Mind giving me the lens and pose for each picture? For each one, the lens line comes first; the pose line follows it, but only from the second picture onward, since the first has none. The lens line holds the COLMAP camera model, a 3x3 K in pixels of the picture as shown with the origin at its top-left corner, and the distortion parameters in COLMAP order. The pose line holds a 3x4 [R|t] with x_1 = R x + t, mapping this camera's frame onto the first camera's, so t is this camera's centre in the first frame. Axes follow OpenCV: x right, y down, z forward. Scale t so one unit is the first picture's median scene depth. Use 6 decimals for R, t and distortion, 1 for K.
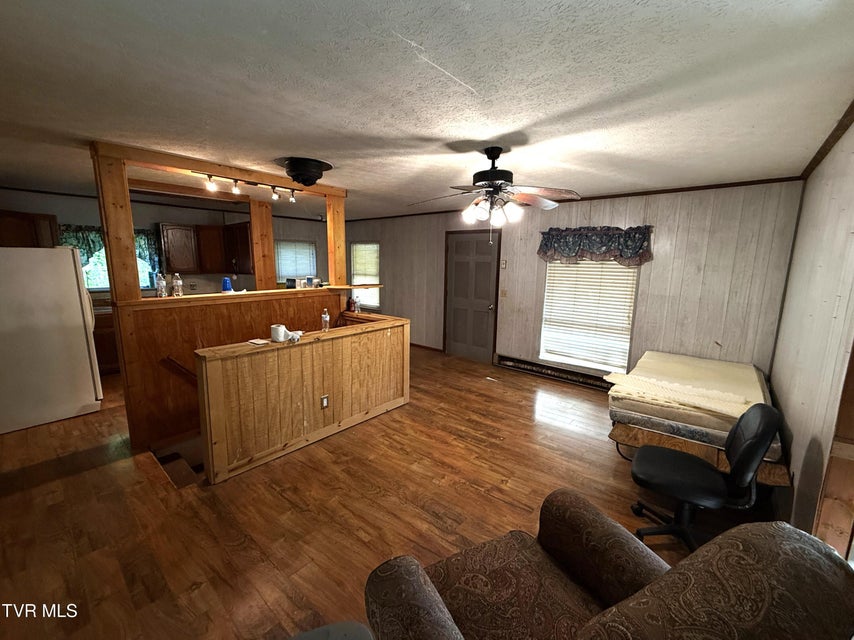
lens RADIAL K [[348.9, 0, 424.7], [0, 348.9, 318.7], [0, 0, 1]] dist [0.000659, 0.000105]
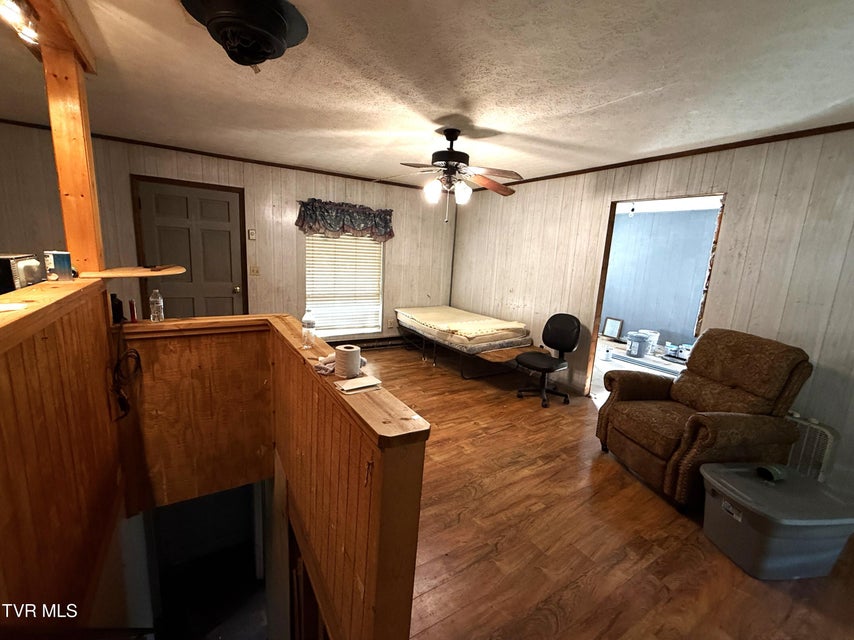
lens RADIAL K [[365.4, 0, 425.7], [0, 365.4, 316.8], [0, 0, 1]] dist [-0.001405, -0.000184]
pose [[0.310575, -0.169921, 0.935238, -0.658348], [0.108853, 0.983778, 0.142592, -0.066484], [-0.944296, 0.057517, 0.324033, 0.514379]]
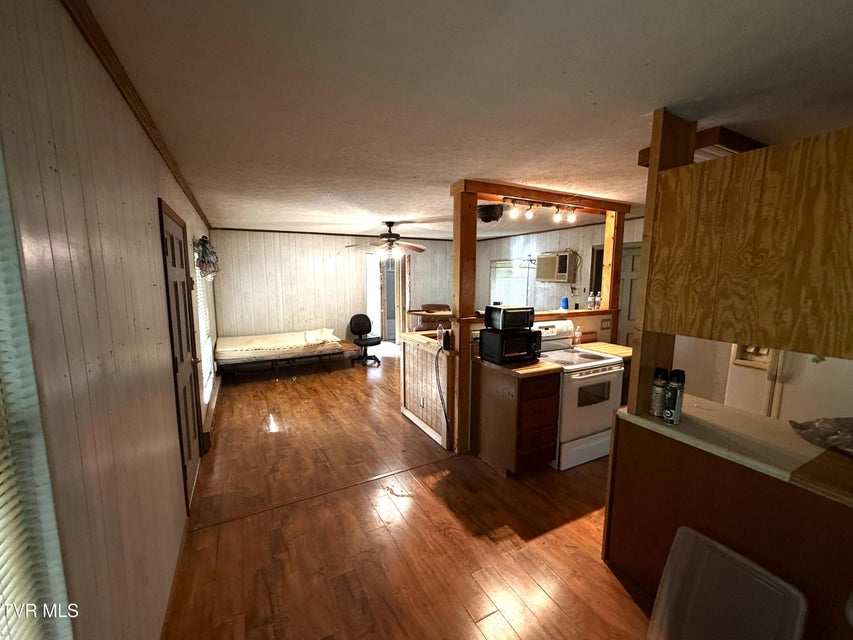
lens RADIAL K [[348.5, 0, 425.1], [0, 348.5, 322.6], [0, 0, 1]] dist [0.000659, 0.000105]
pose [[-0.928865, -0.068415, 0.364045, -0.519074], [0.043699, 0.955693, 0.291104, -0.352536], [-0.367831, 0.286305, -0.884720, 1.971635]]
